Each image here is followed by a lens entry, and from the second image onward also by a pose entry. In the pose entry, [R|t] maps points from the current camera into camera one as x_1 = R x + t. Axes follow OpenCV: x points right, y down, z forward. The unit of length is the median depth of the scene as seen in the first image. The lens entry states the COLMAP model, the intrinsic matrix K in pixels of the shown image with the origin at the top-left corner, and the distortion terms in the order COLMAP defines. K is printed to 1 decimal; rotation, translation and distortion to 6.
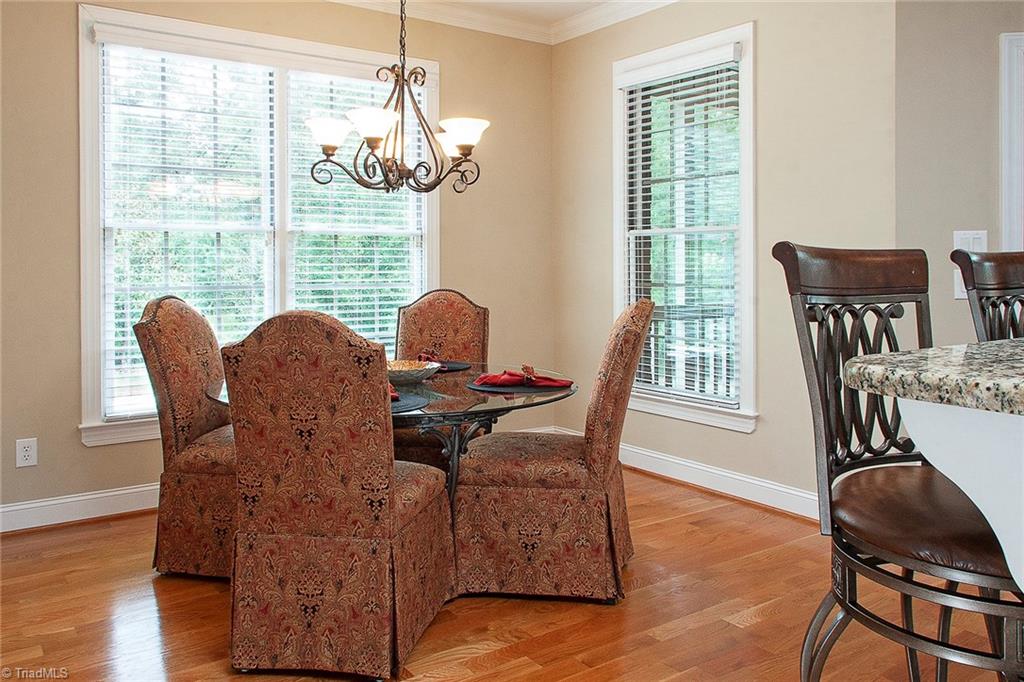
lens RADIAL K [[818.0, 0, 516.8], [0, 818.0, 274.3], [0, 0, 1]] dist [-0.017943, 0.005803]
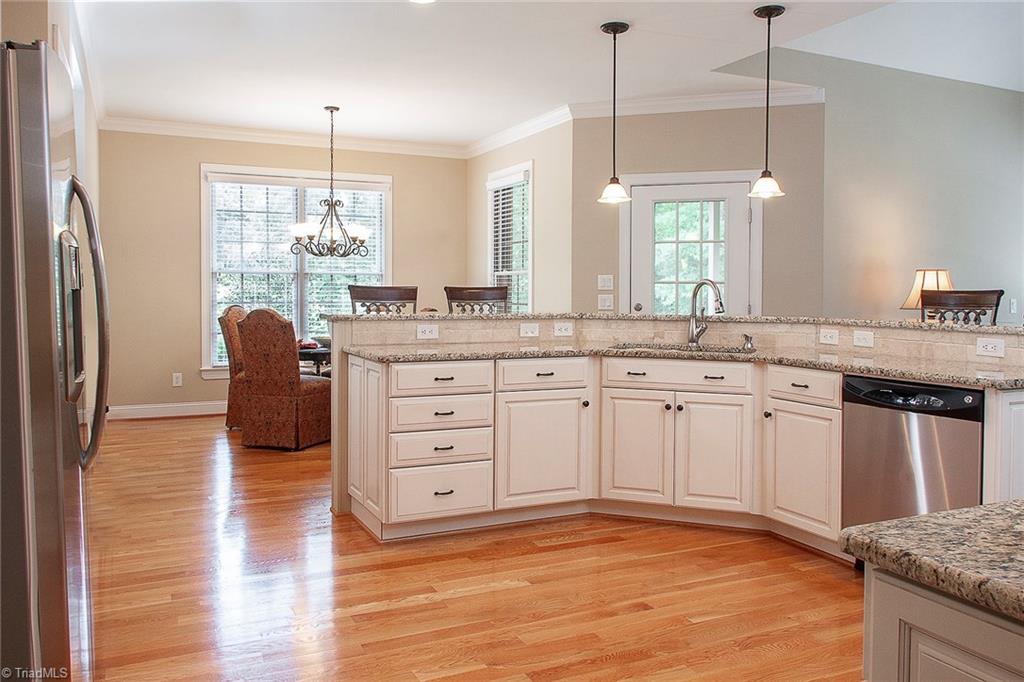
lens RADIAL K [[818.0, 0, 482.9], [0, 818.0, 313.0], [0, 0, 1]] dist [-0.017943, 0.005803]
pose [[0.976960, 0.010552, -0.213161, 0.575574], [-0.007426, 0.999853, 0.015460, 0.008186], [0.213292, -0.013521, 0.976895, -0.830736]]
